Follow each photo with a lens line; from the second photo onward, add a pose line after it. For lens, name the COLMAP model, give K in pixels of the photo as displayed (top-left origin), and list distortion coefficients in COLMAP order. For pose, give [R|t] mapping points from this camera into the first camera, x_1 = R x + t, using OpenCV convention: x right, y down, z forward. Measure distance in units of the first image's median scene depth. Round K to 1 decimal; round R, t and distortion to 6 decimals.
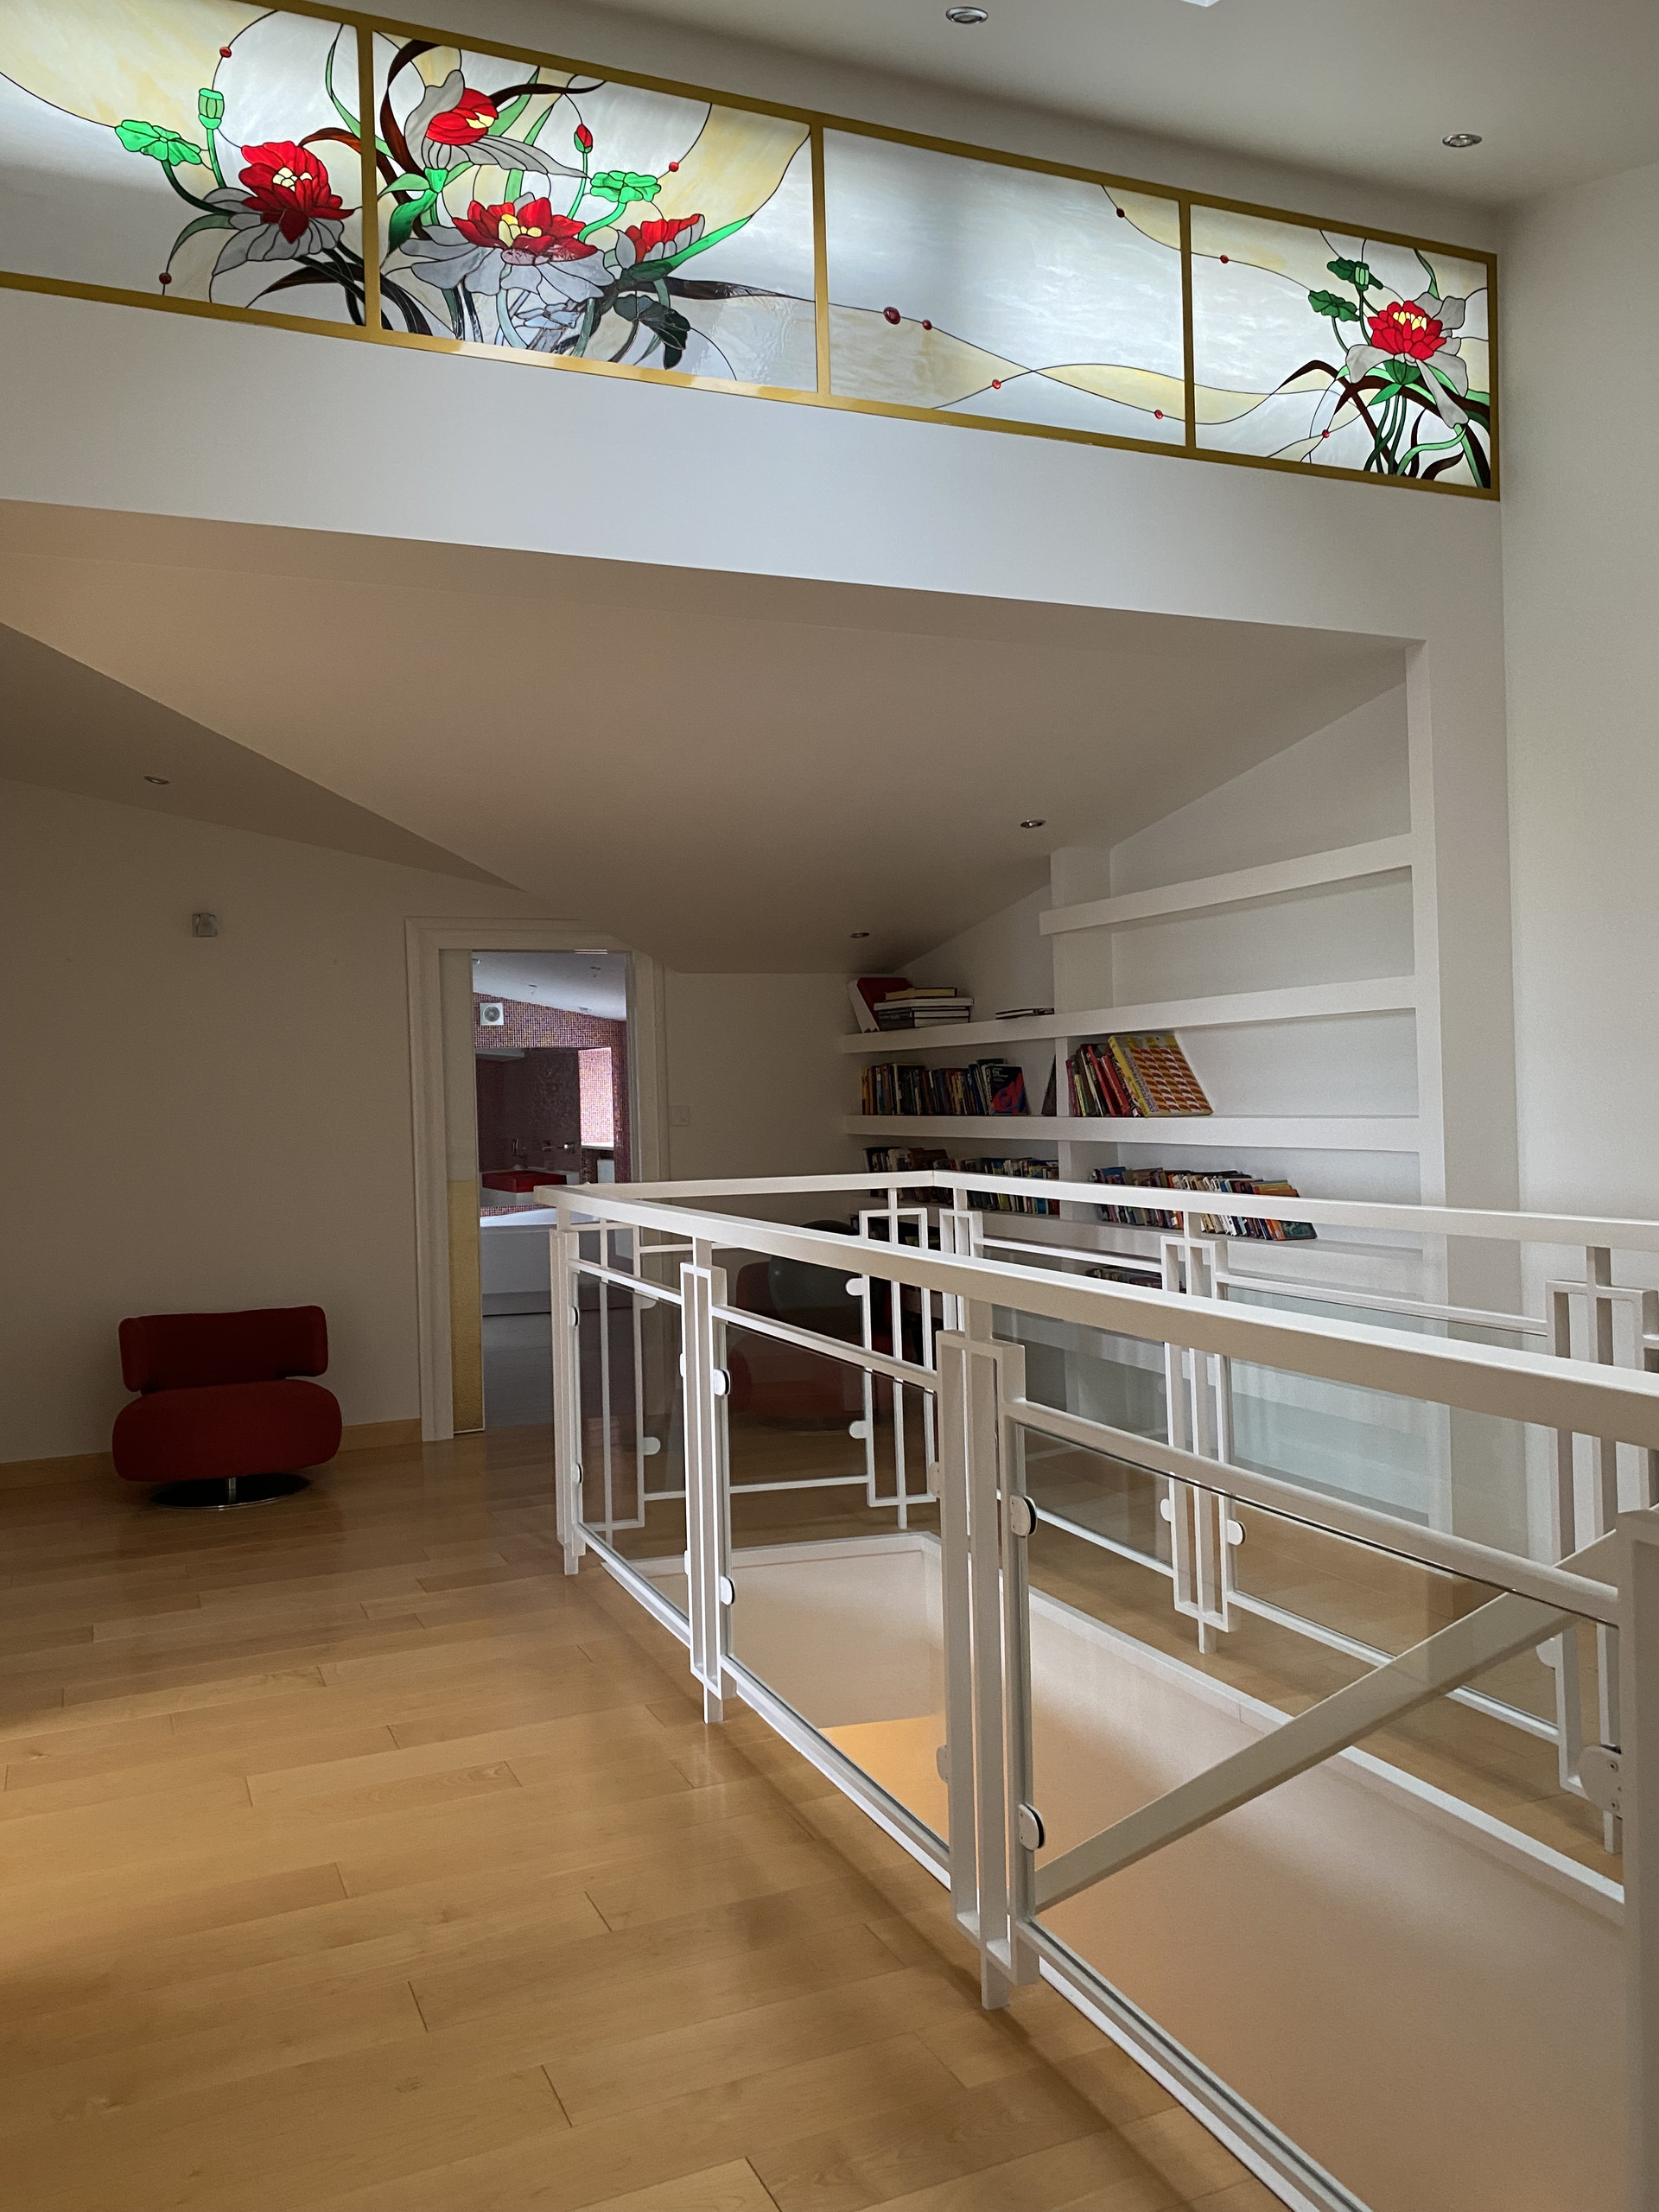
lens RADIAL K [[1695.0, 0, 845.6], [0, 1695.0, 1098.6], [0, 0, 1]] dist [0.014918, -0.010292]
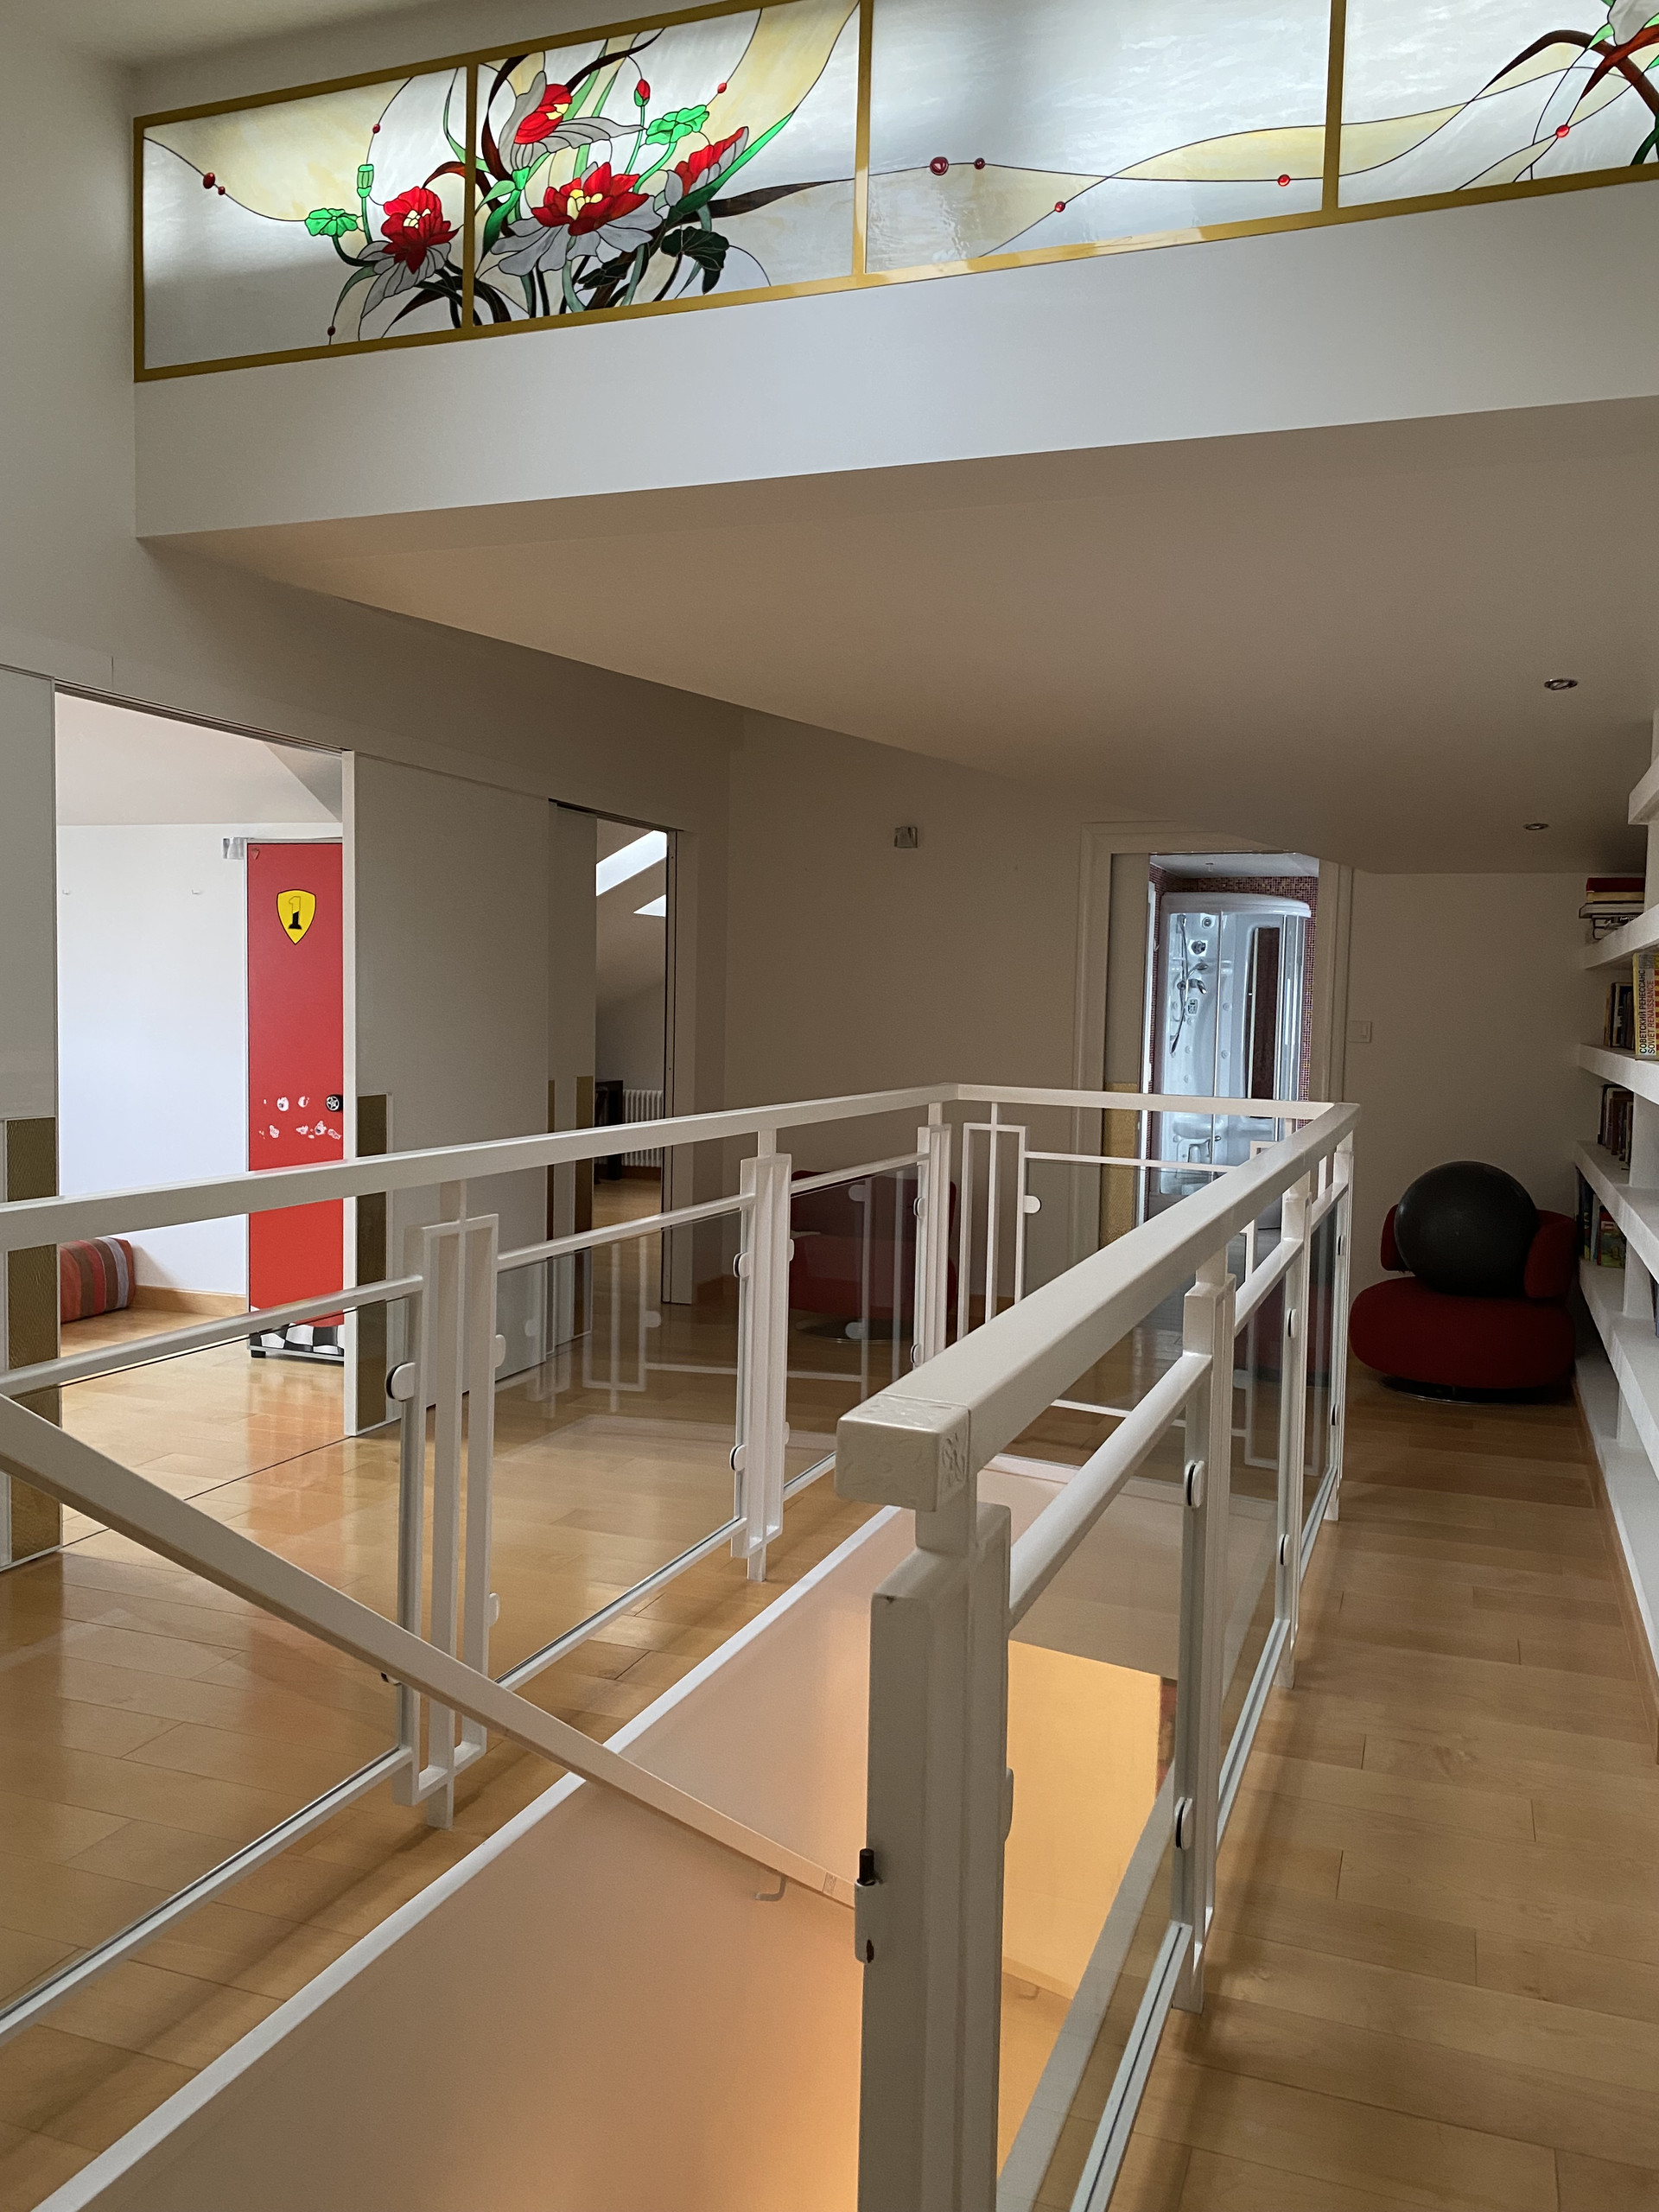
lens RADIAL K [[1695.0, 0, 850.1], [0, 1695.0, 1104.6], [0, 0, 1]] dist [0.014918, -0.010292]
pose [[0.726126, 0.085047, -0.682282, 0.731390], [-0.044859, 0.996066, 0.076419, -0.016980], [0.686097, -0.024884, 0.727084, 0.295996]]
